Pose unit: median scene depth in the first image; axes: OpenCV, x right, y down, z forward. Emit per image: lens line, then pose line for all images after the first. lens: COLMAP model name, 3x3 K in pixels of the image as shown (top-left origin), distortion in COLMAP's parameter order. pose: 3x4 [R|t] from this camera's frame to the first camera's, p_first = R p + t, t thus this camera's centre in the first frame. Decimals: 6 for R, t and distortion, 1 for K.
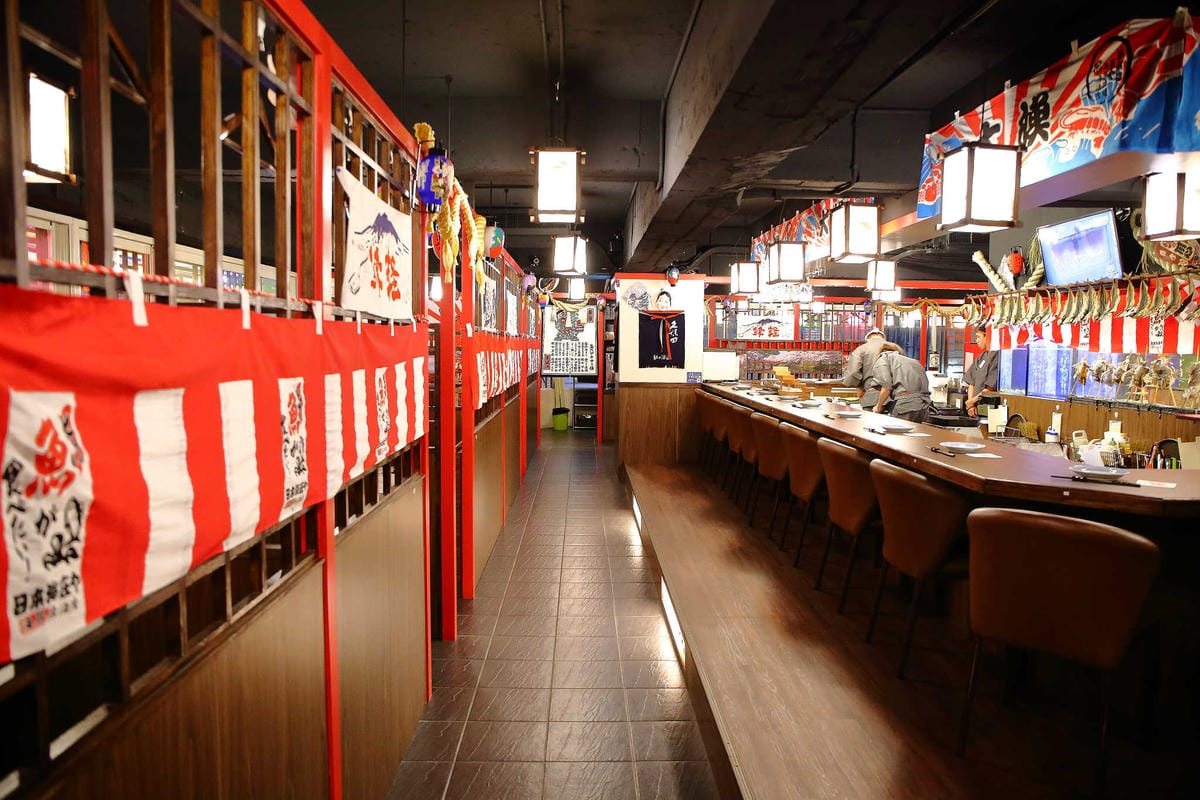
lens RADIAL K [[802.8, 0, 600.0], [0, 802.8, 400.0], [0, 0, 1]] dist [-0.070522, 0.001163]
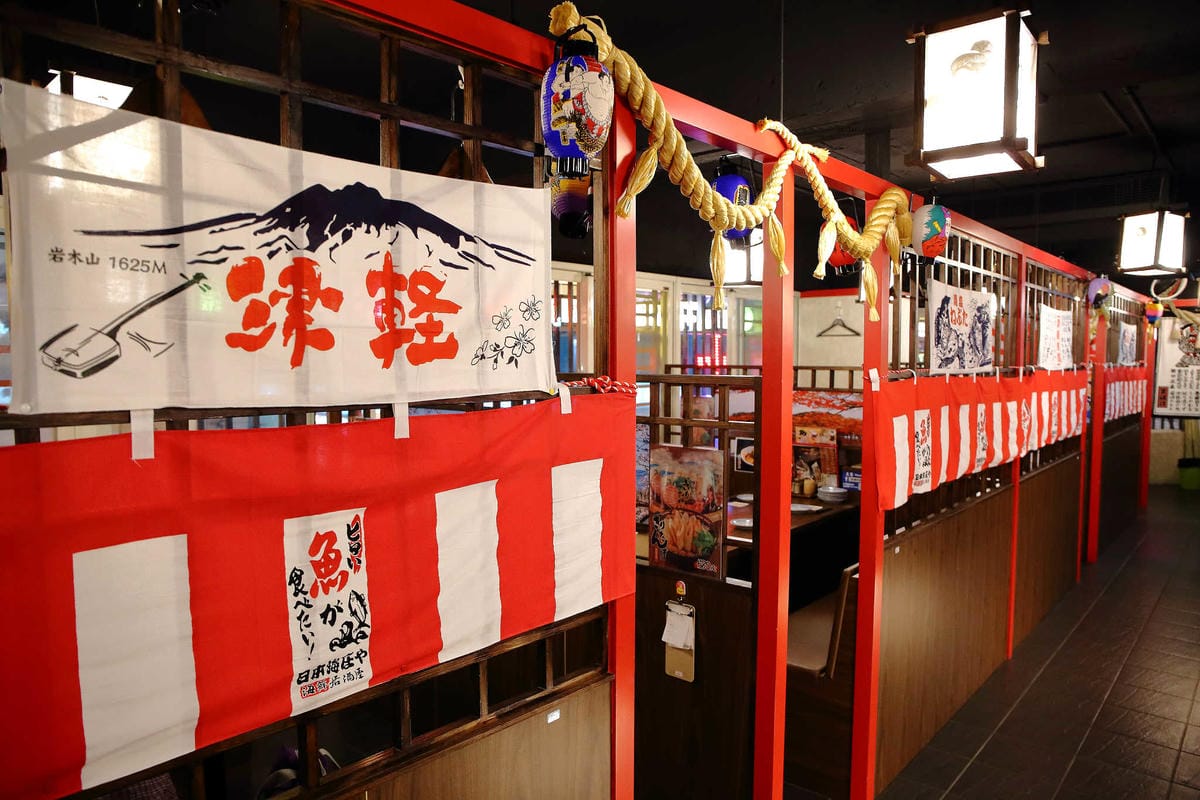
lens RADIAL K [[802.8, 0, 600.0], [0, 802.8, 400.0], [0, 0, 1]] dist [-0.070522, 0.001163]
pose [[0.734075, 0.035127, -0.678159, 0.106360], [-0.045941, 0.998942, 0.002014, -0.074041], [0.677513, 0.029677, 0.734912, 0.491255]]
